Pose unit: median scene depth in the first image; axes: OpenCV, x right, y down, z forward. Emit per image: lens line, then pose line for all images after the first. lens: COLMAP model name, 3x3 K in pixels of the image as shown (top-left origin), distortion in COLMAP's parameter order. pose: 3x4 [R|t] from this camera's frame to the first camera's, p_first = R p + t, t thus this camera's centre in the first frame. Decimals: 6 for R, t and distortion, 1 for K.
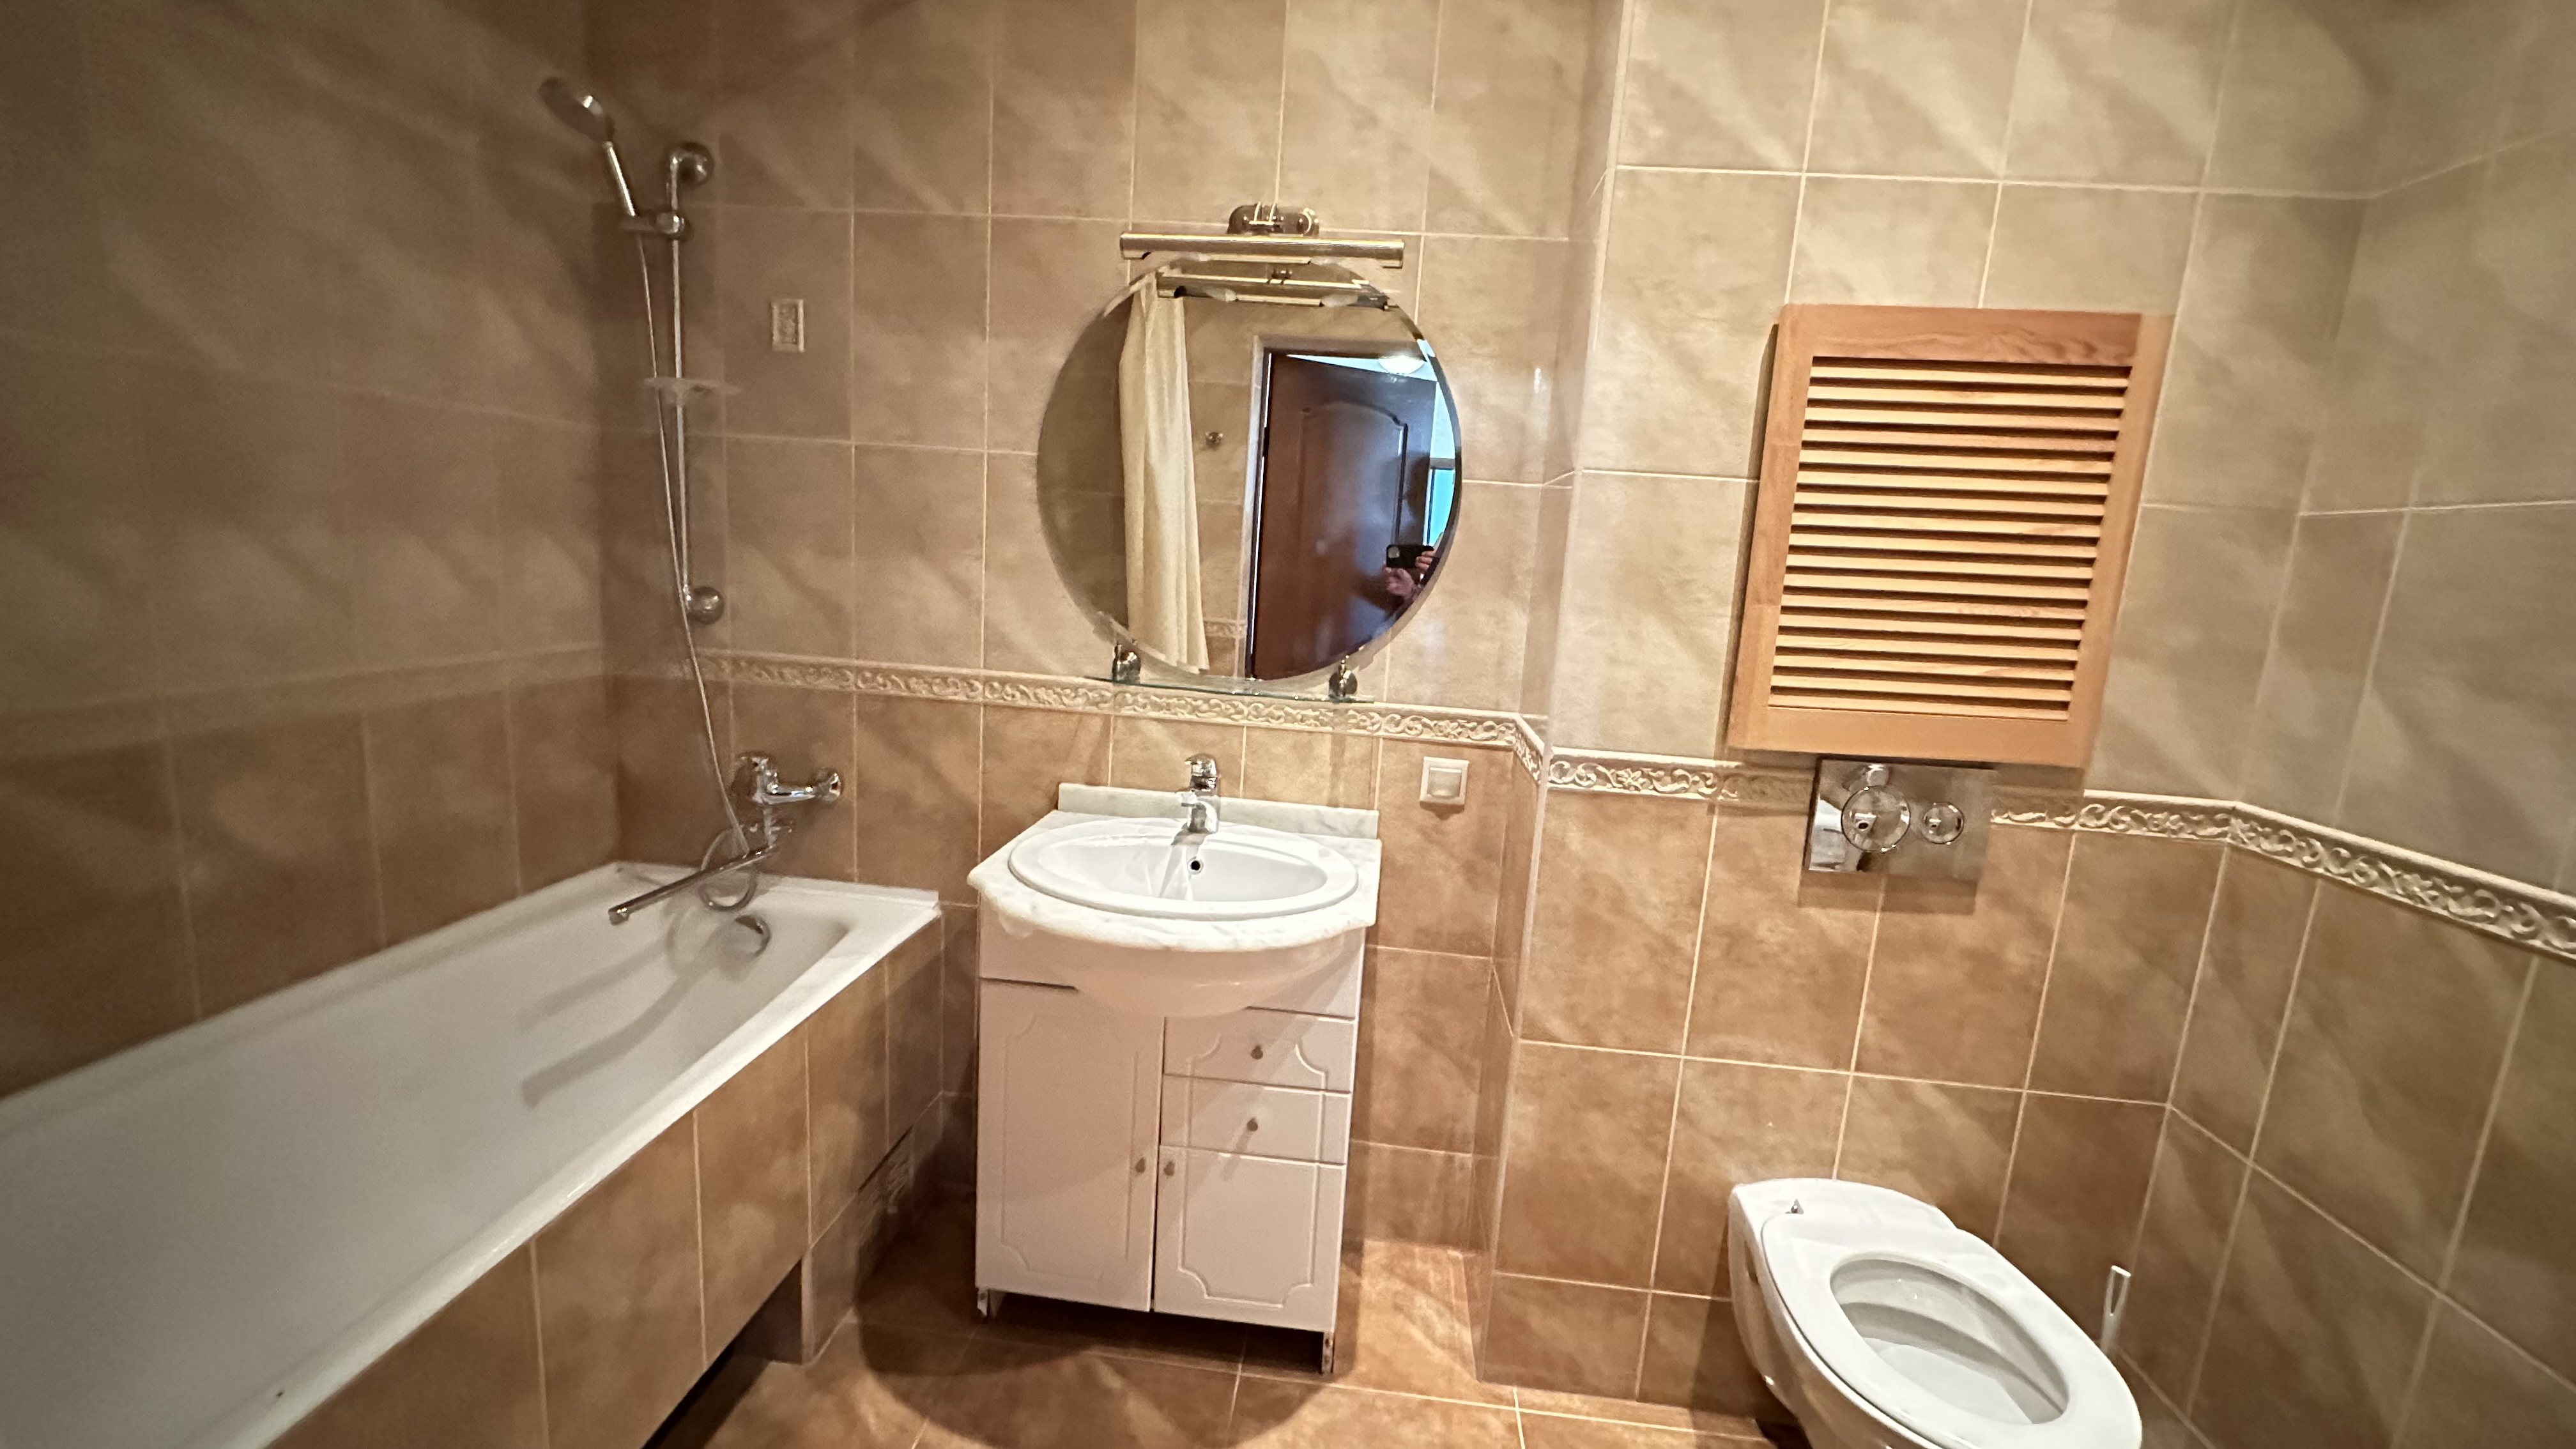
lens RADIAL K [[1023.8, 0, 1291.5], [0, 1023.8, 722.4], [0, 0, 1]] dist [-0.002158, 0.000512]
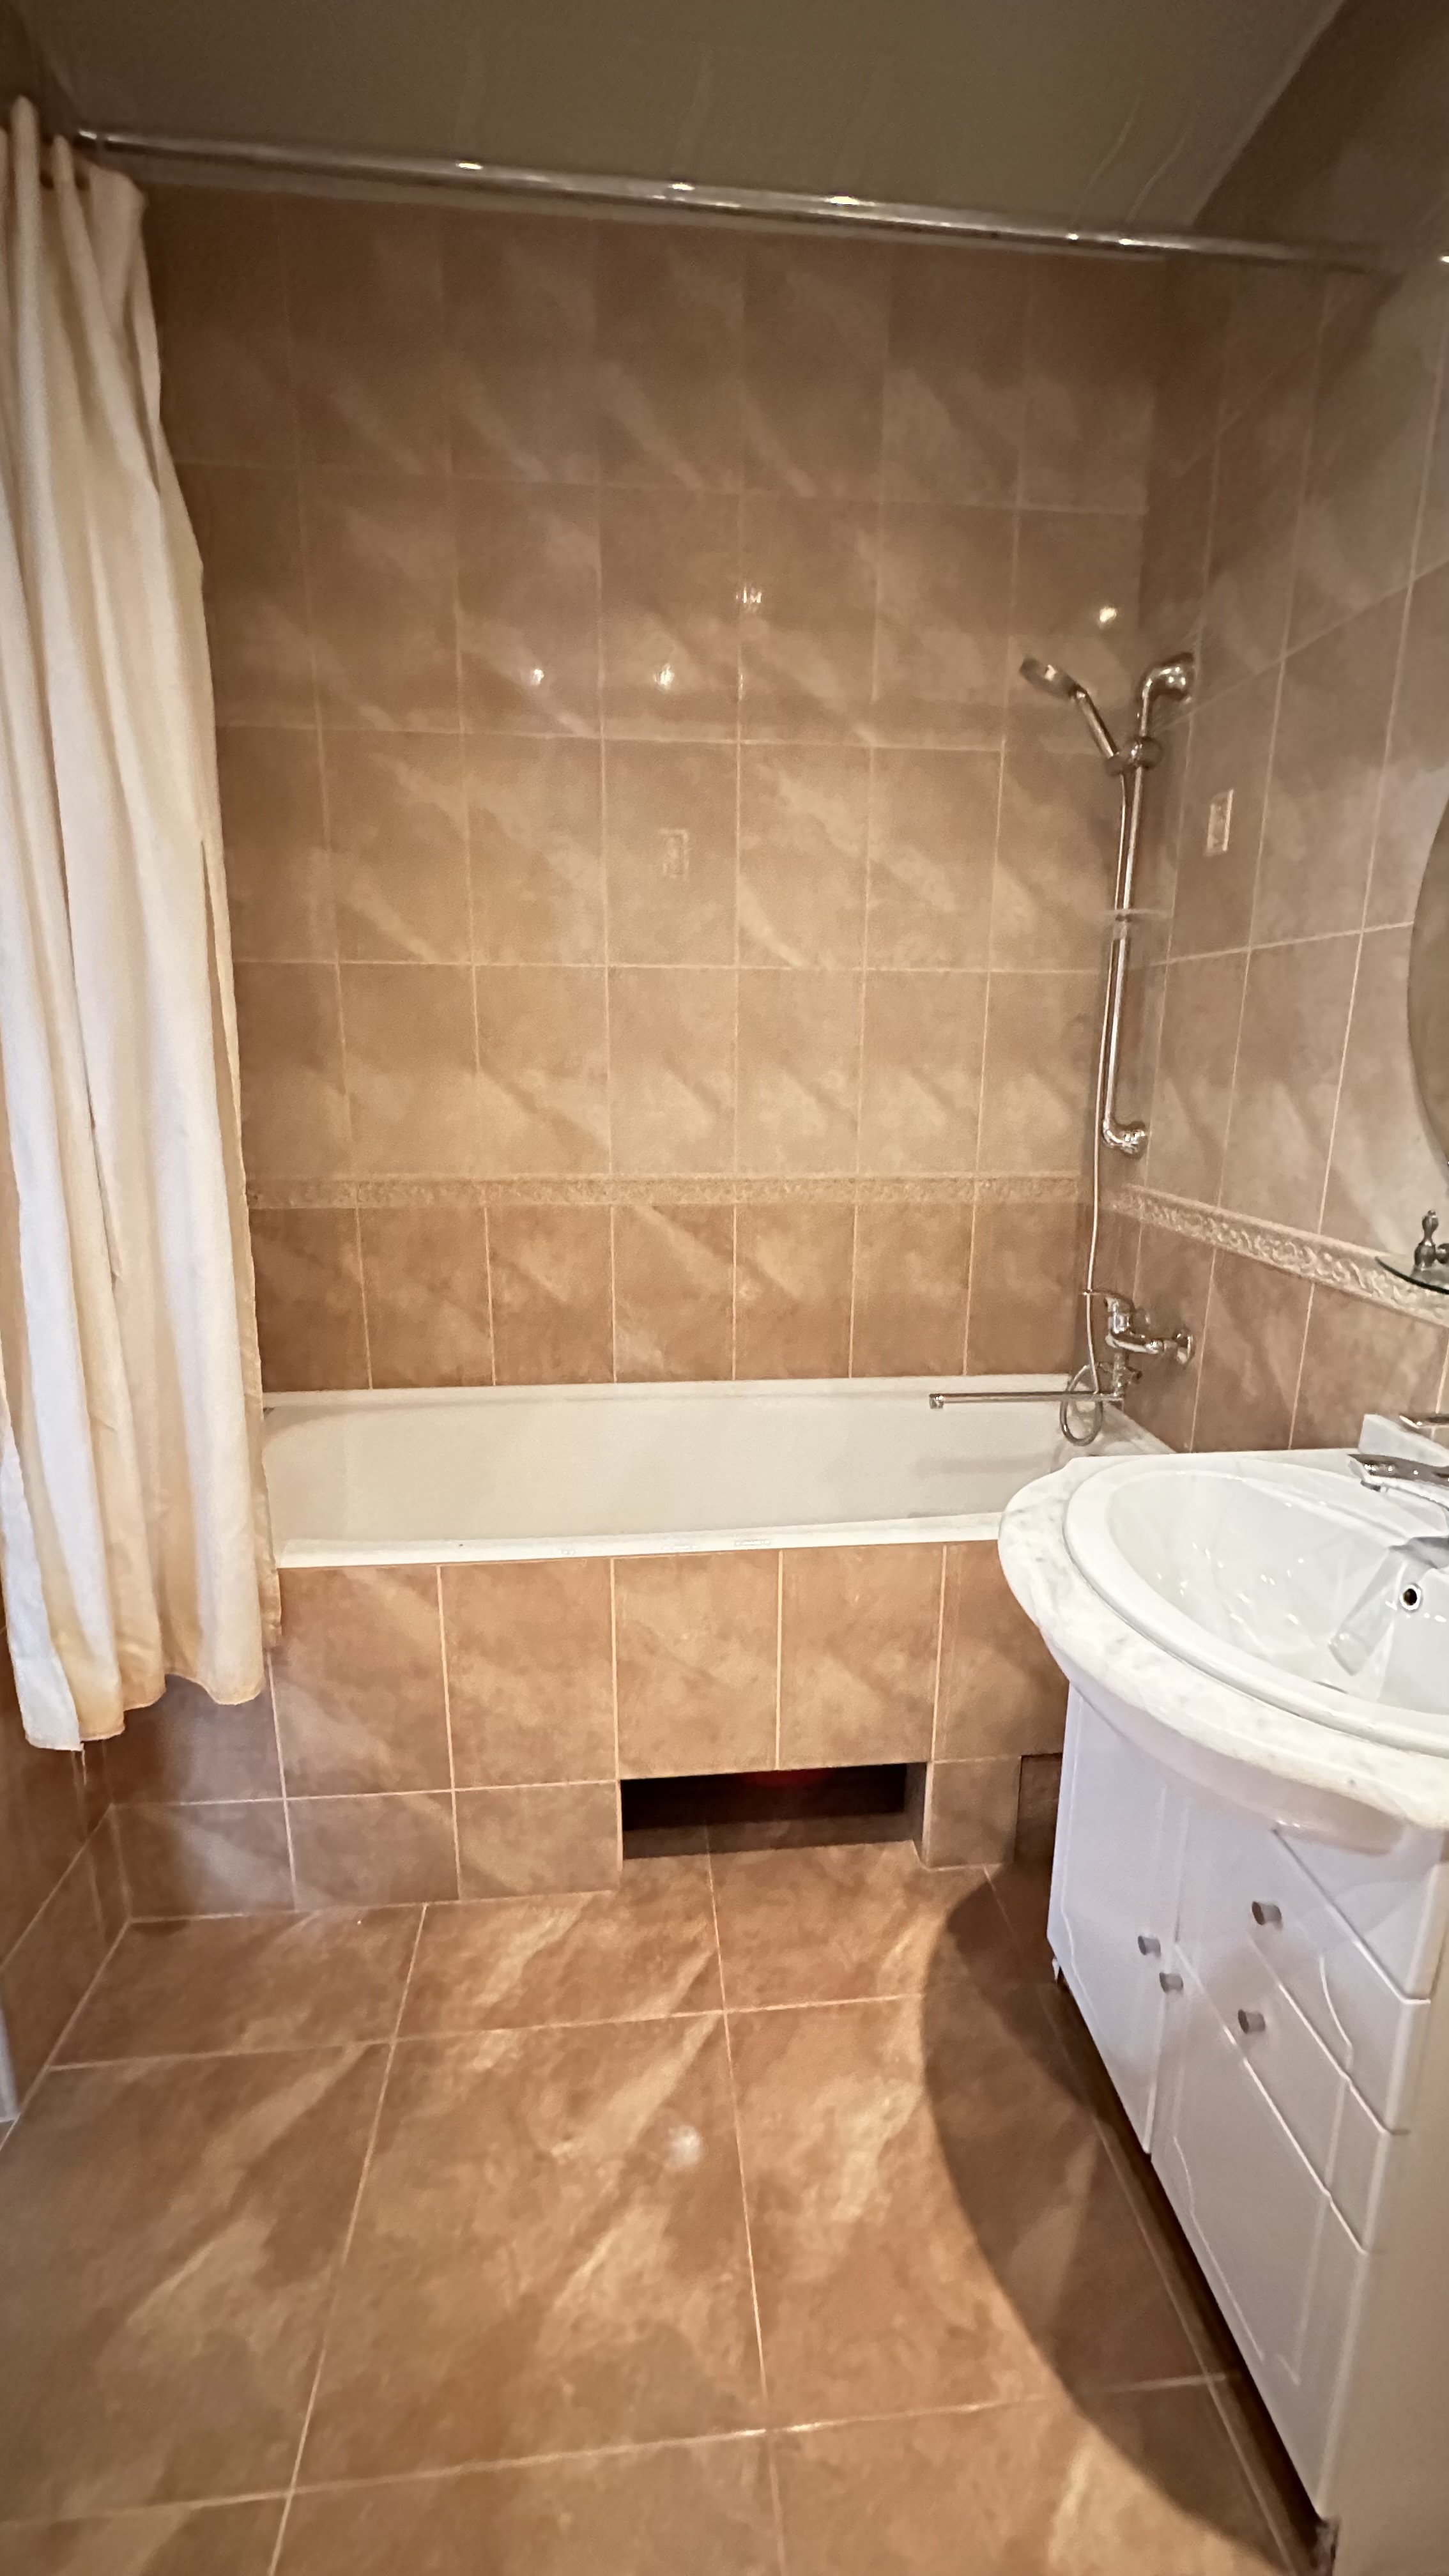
lens RADIAL K [[1041.4, 0, 722.5], [0, 1041.4, 1287.7], [0, 0, 1]] dist [0.003337, 0.000298]
pose [[0.172050, 0.160538, -0.971919, 0.365313], [-0.153225, 0.978984, 0.134581, -0.050412], [0.973099, 0.125767, 0.193033, 0.448807]]
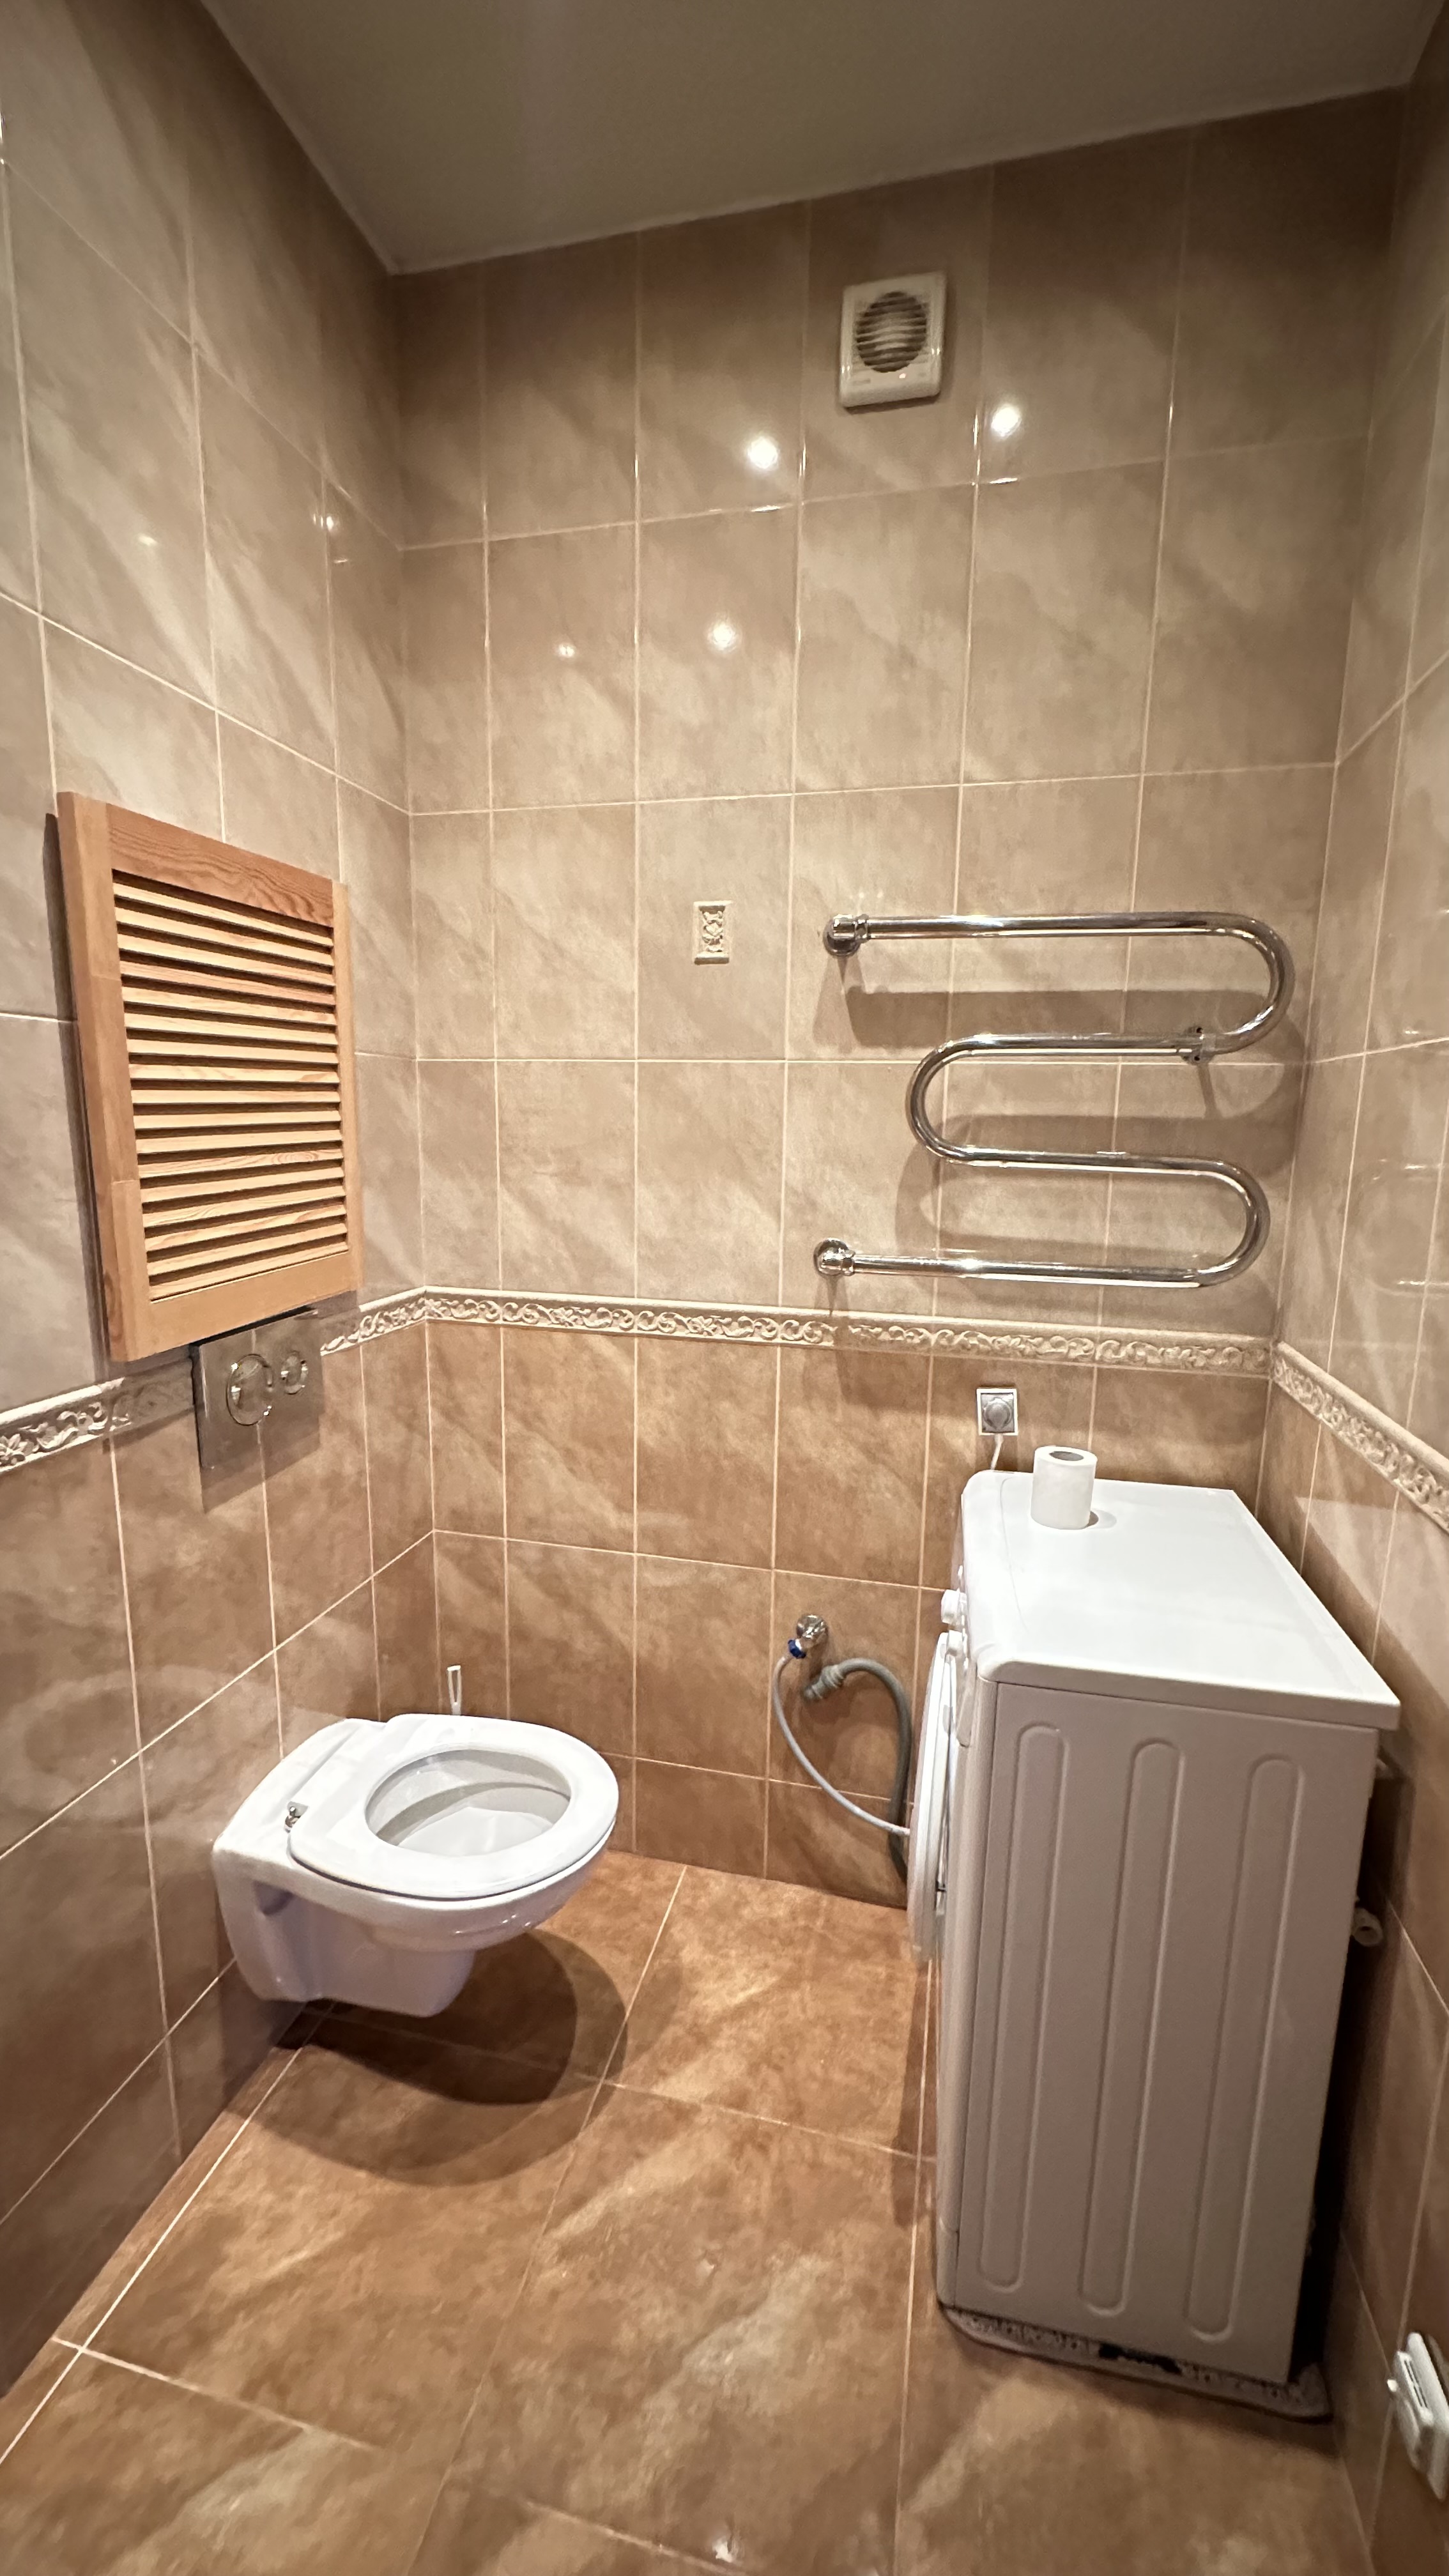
lens RADIAL K [[1023.8, 0, 730.7], [0, 1023.8, 1293.2], [0, 0, 1]] dist [-0.002158, 0.000512]
pose [[0.154180, -0.230229, 0.960845, -0.248084], [0.160154, 0.965436, 0.205630, -0.116285], [-0.974976, 0.122179, 0.185723, 0.393493]]
